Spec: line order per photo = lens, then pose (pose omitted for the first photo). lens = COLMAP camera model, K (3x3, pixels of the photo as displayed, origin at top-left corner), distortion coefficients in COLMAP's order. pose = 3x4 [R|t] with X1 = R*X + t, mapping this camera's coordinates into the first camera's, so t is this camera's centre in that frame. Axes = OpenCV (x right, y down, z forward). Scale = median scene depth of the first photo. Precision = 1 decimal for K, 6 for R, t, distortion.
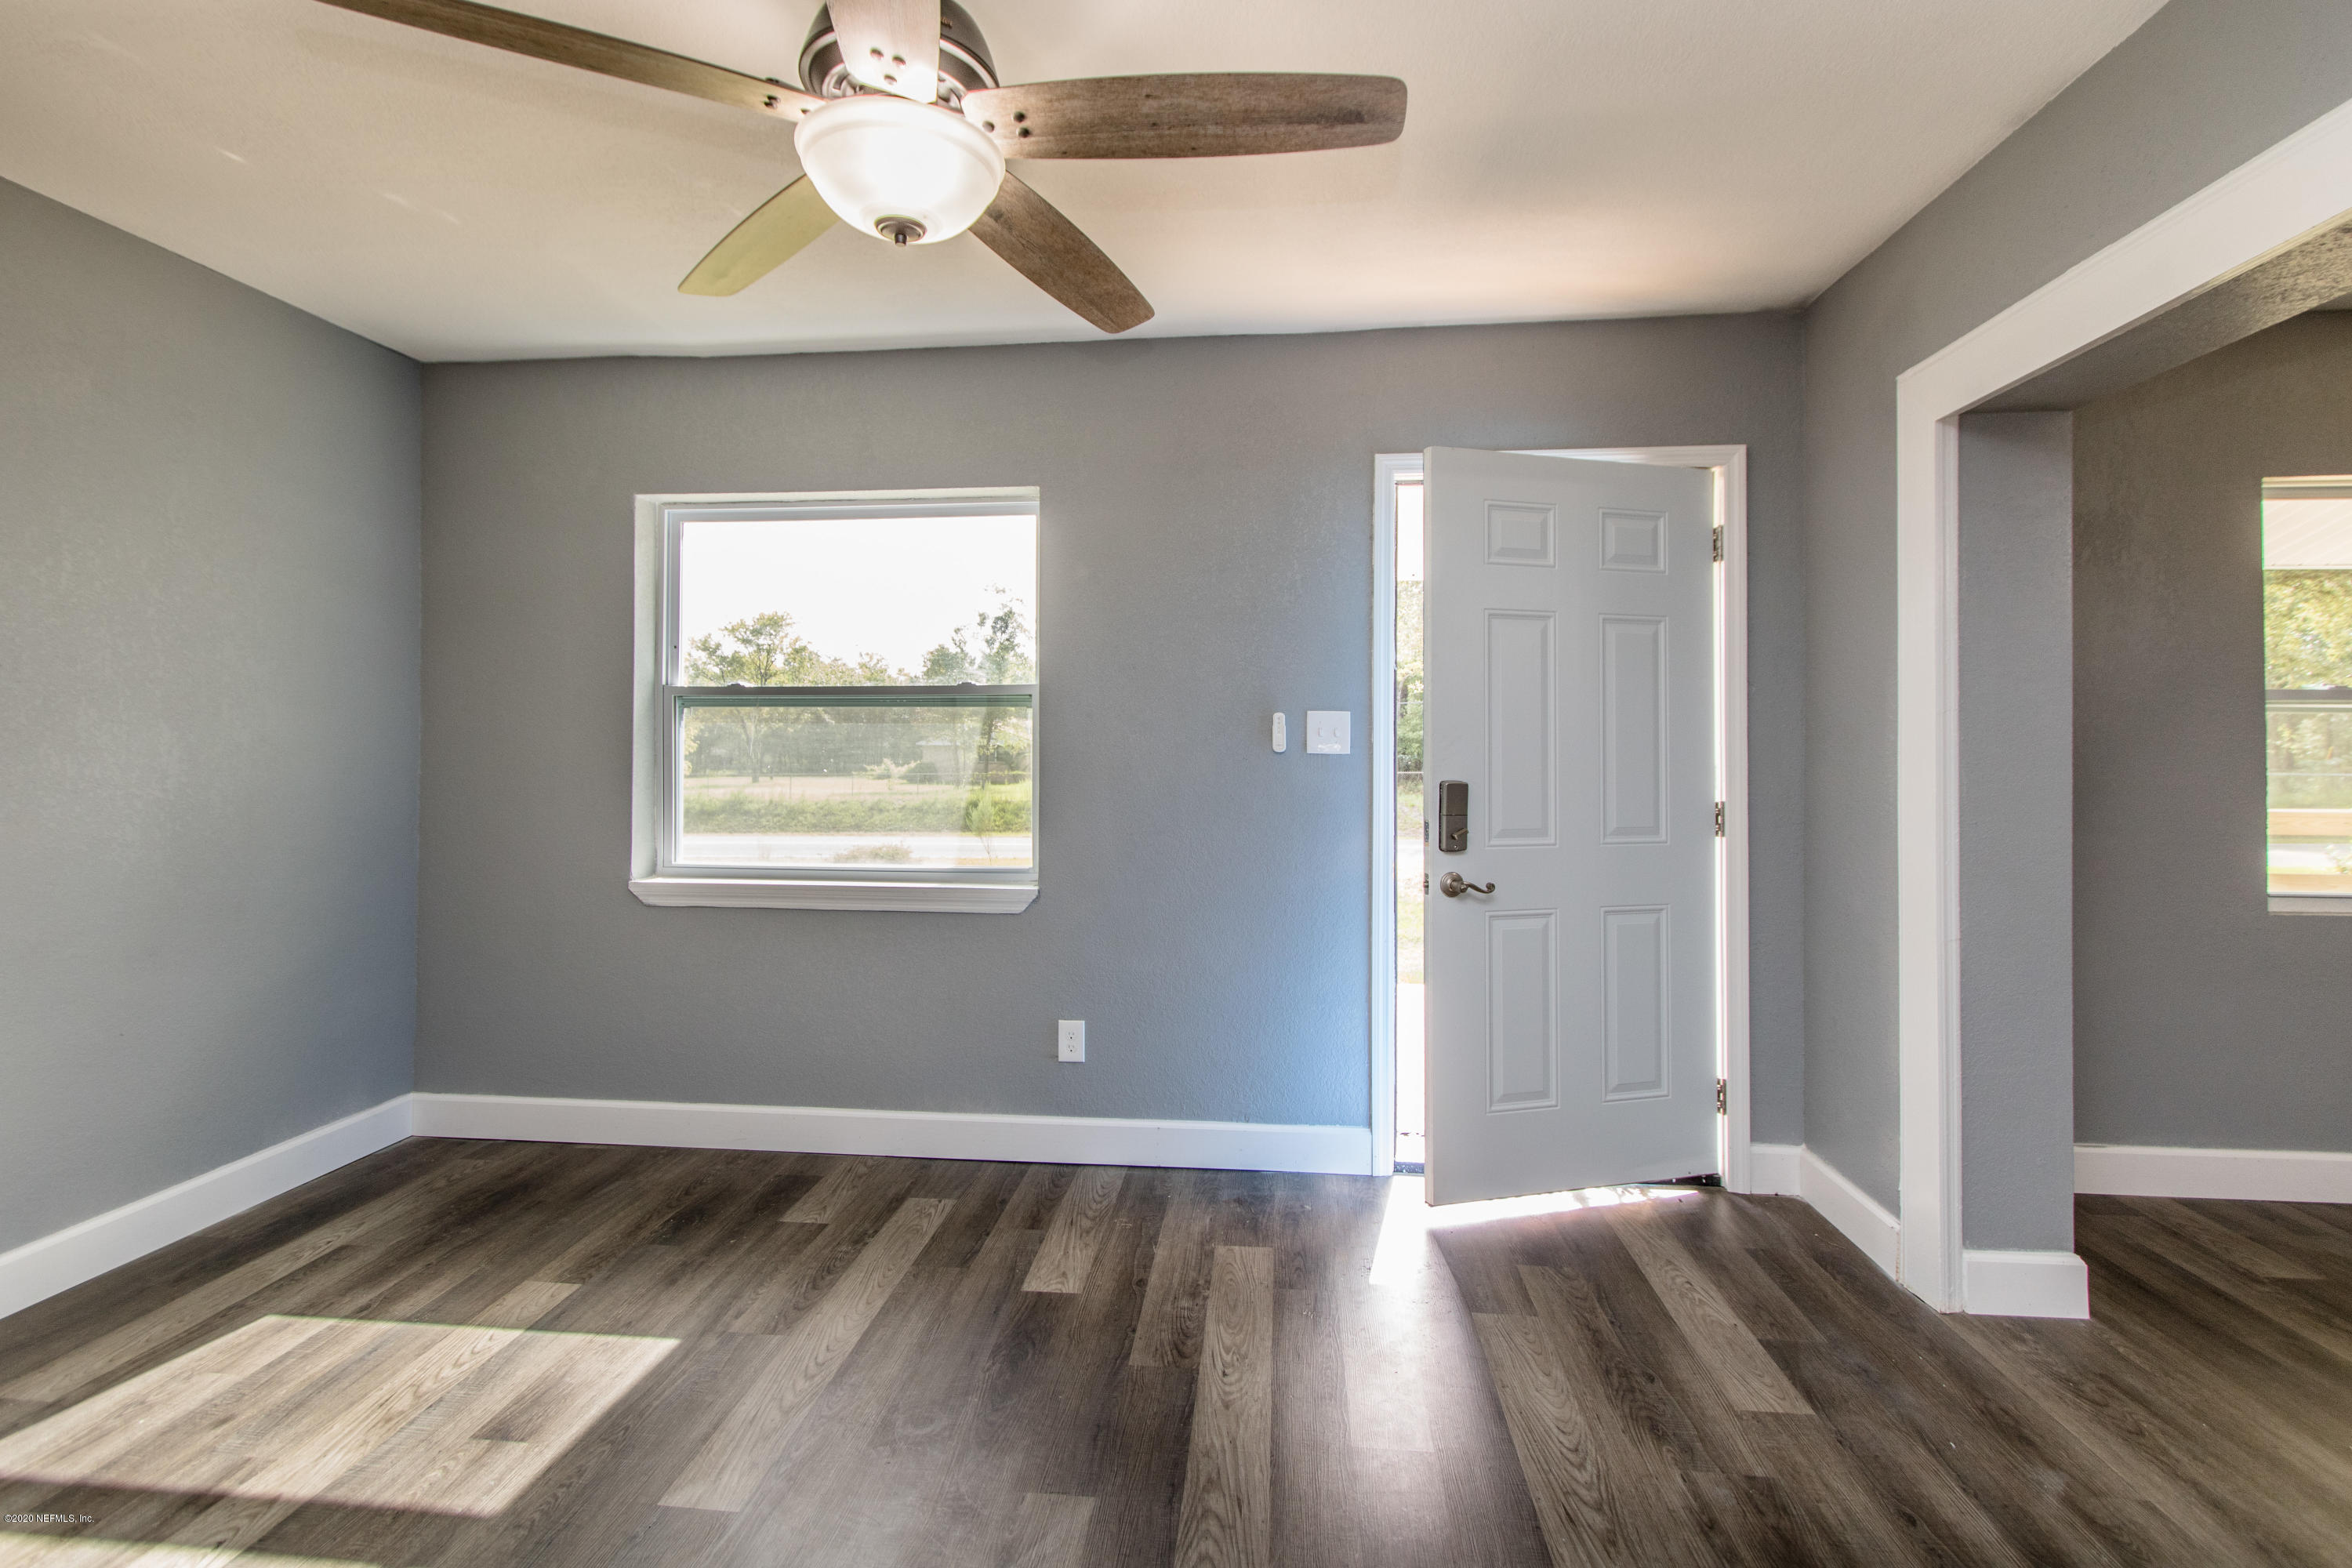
lens RADIAL K [[1086.5, 0, 1164.9], [0, 1086.5, 739.6], [0, 0, 1]] dist [0.011222, -0.004598]
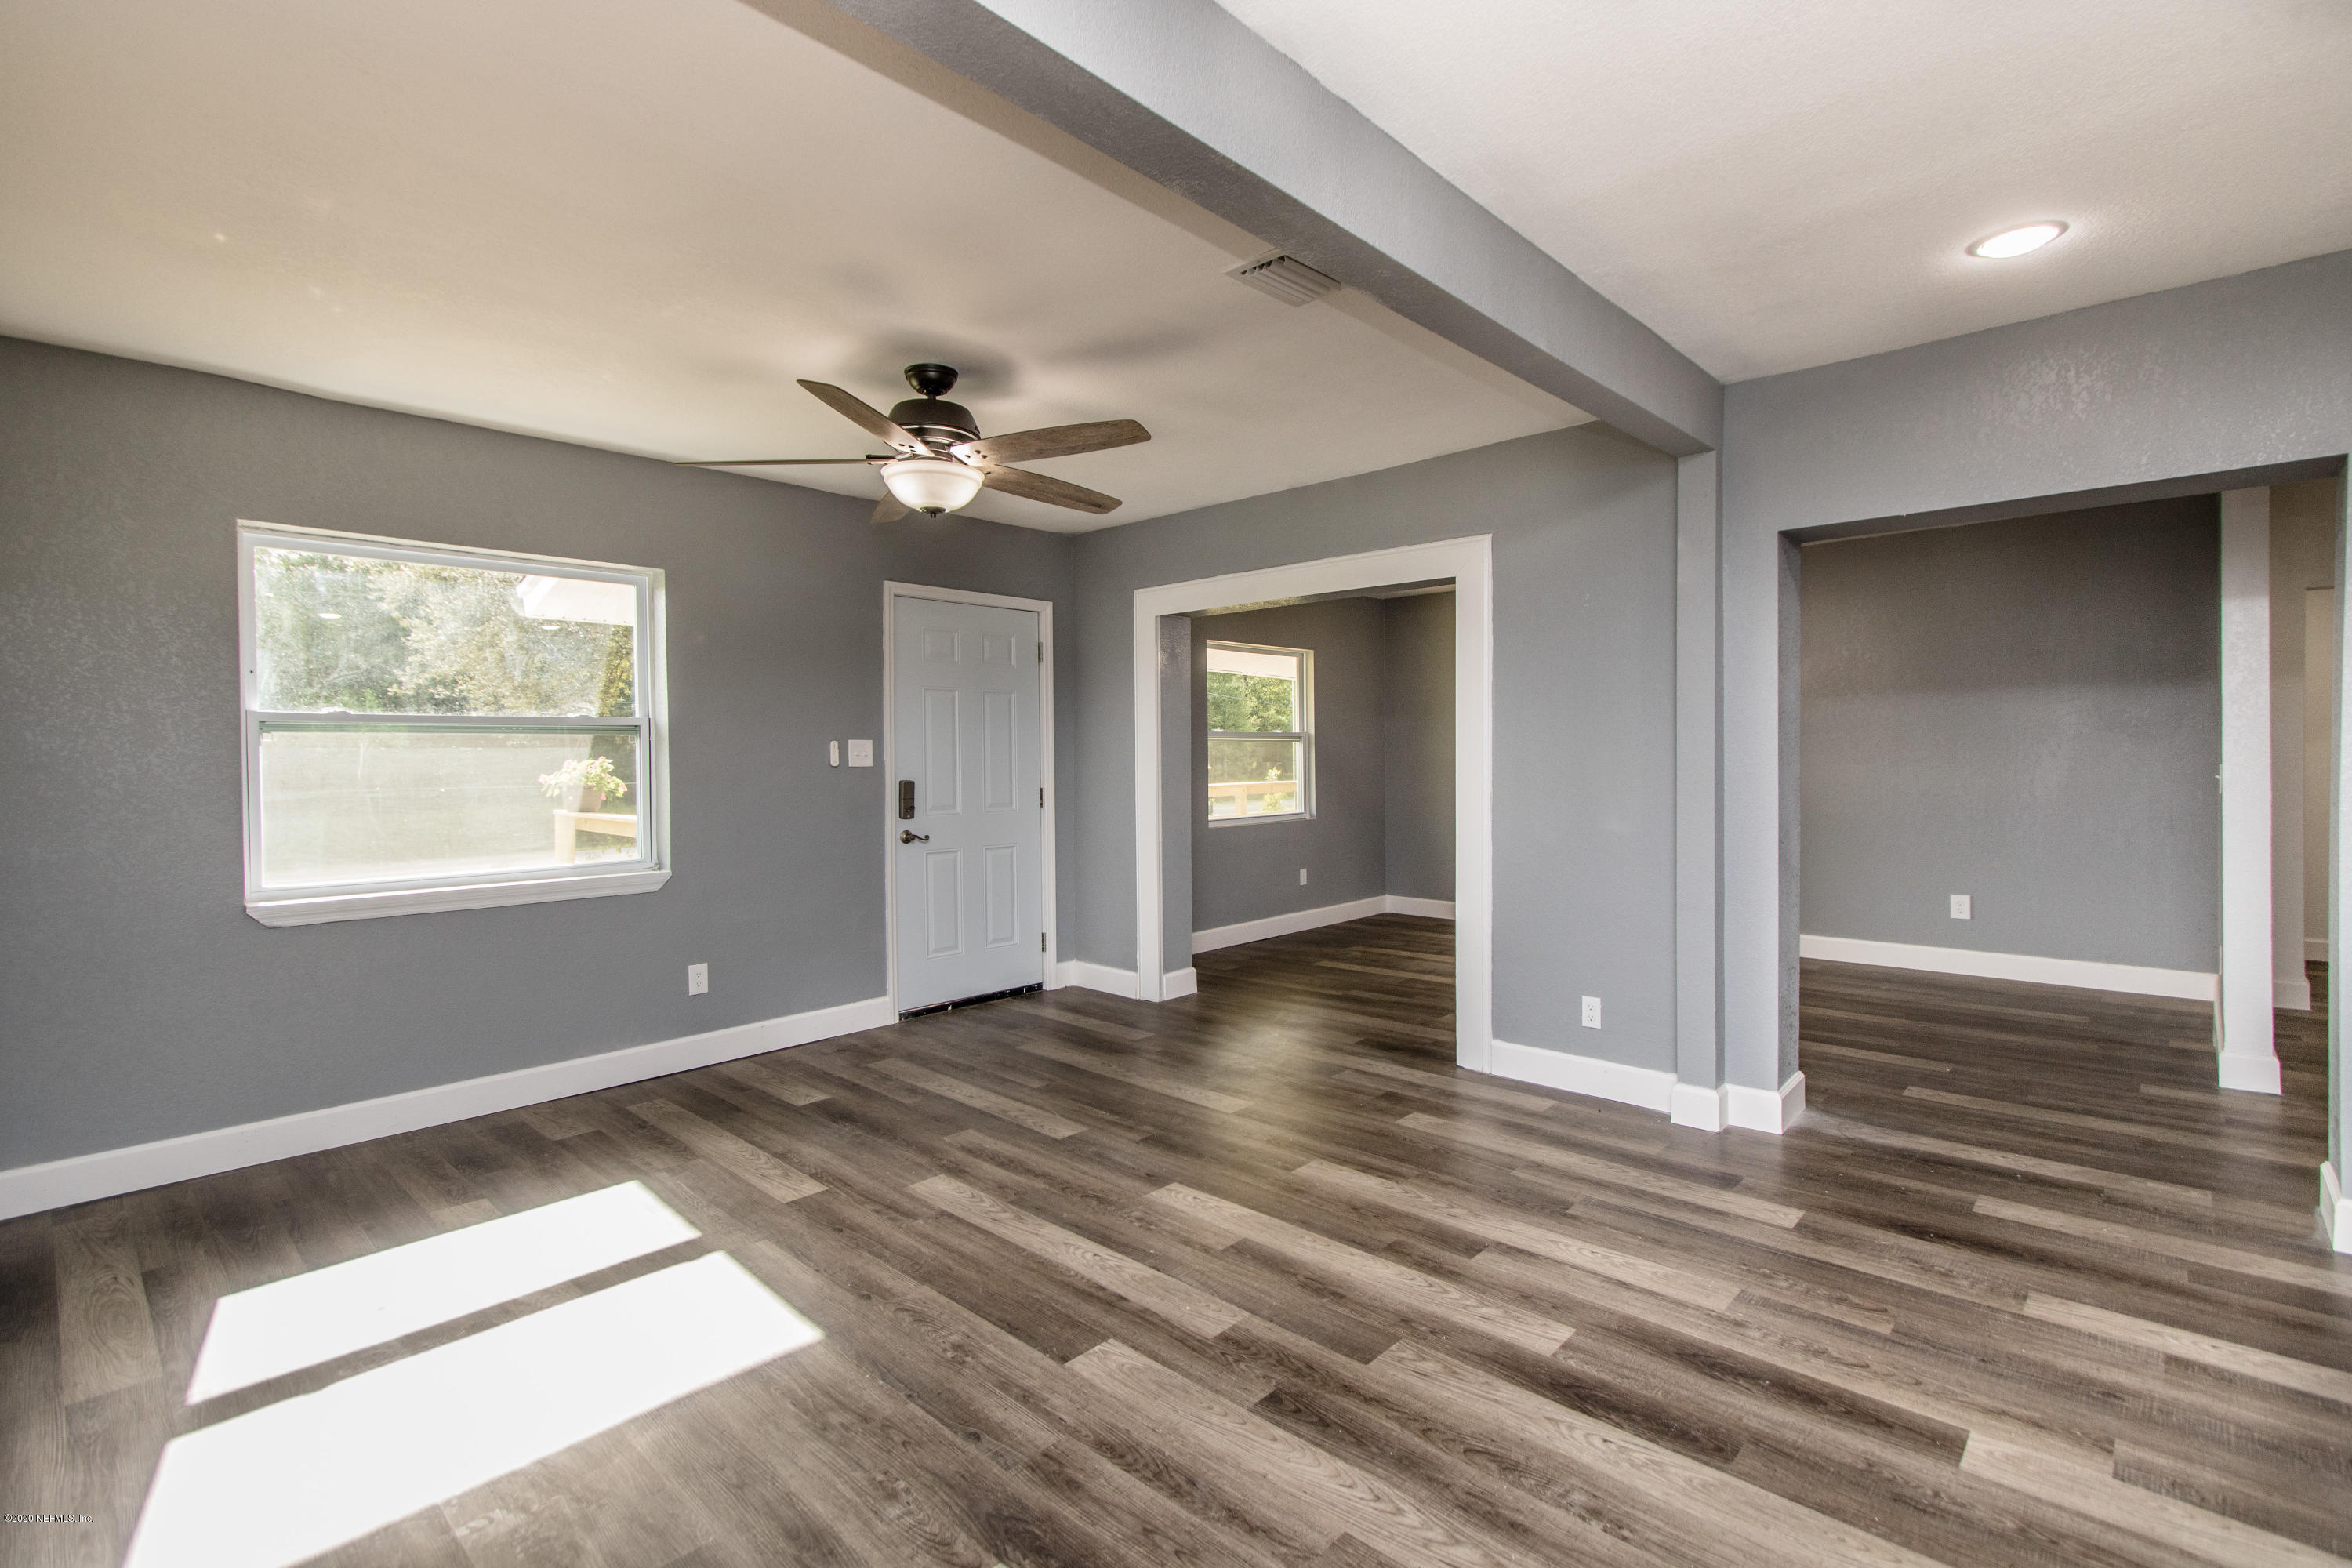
lens RADIAL K [[1086.5, 0, 1169.4], [0, 1086.5, 759.8], [0, 0, 1]] dist [0.011222, -0.004598]
pose [[0.603229, -0.012739, 0.797466, -0.966486], [0.005690, 0.999916, 0.011670, -0.014371], [-0.797548, -0.002502, 0.603250, -0.353563]]
